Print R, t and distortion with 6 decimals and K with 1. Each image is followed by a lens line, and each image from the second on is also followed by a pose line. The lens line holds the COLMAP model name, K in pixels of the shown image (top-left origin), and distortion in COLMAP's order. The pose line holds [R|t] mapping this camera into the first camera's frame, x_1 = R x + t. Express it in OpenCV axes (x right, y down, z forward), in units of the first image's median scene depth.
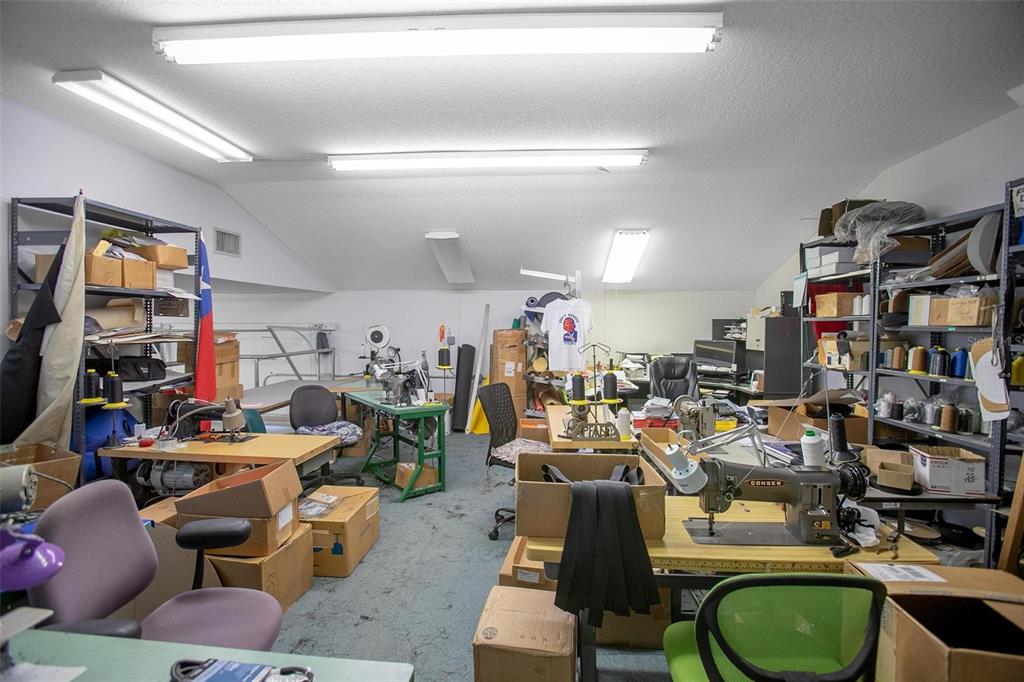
lens RADIAL K [[466.4, 0, 507.9], [0, 466.4, 335.8], [0, 0, 1]] dist [-0.055138, 0.020699]
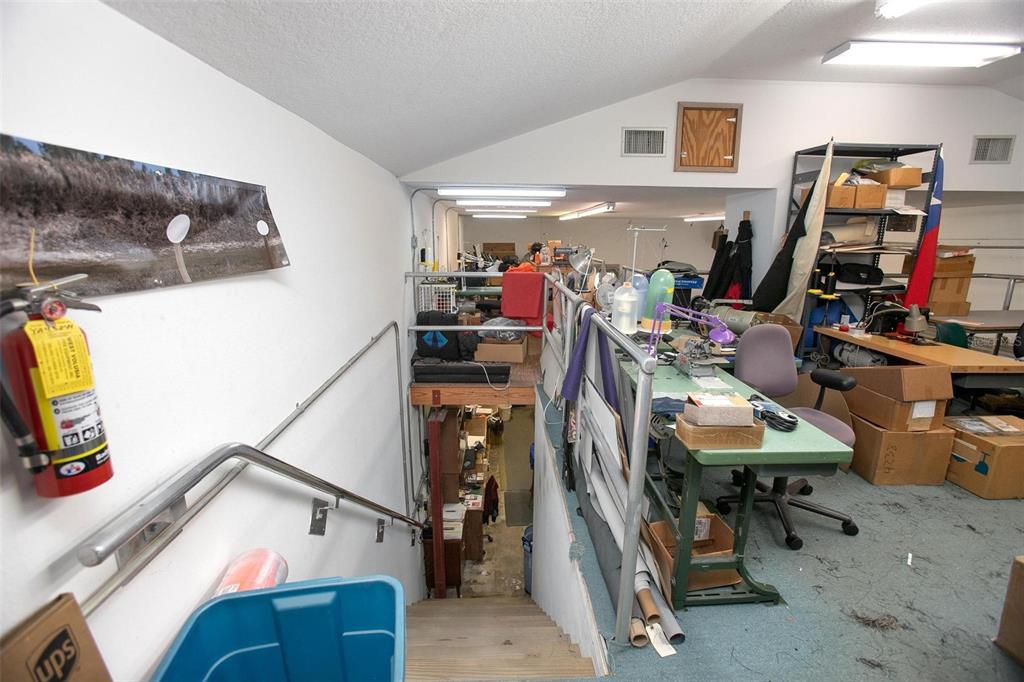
lens RADIAL K [[466.4, 0, 507.9], [0, 466.4, 335.8], [0, 0, 1]] dist [-0.055138, 0.020699]
pose [[0.111842, 0.201691, -0.973043, 0.371402], [-0.027533, 0.979439, 0.199852, 0.017049], [0.993345, 0.004439, 0.115095, -0.122983]]
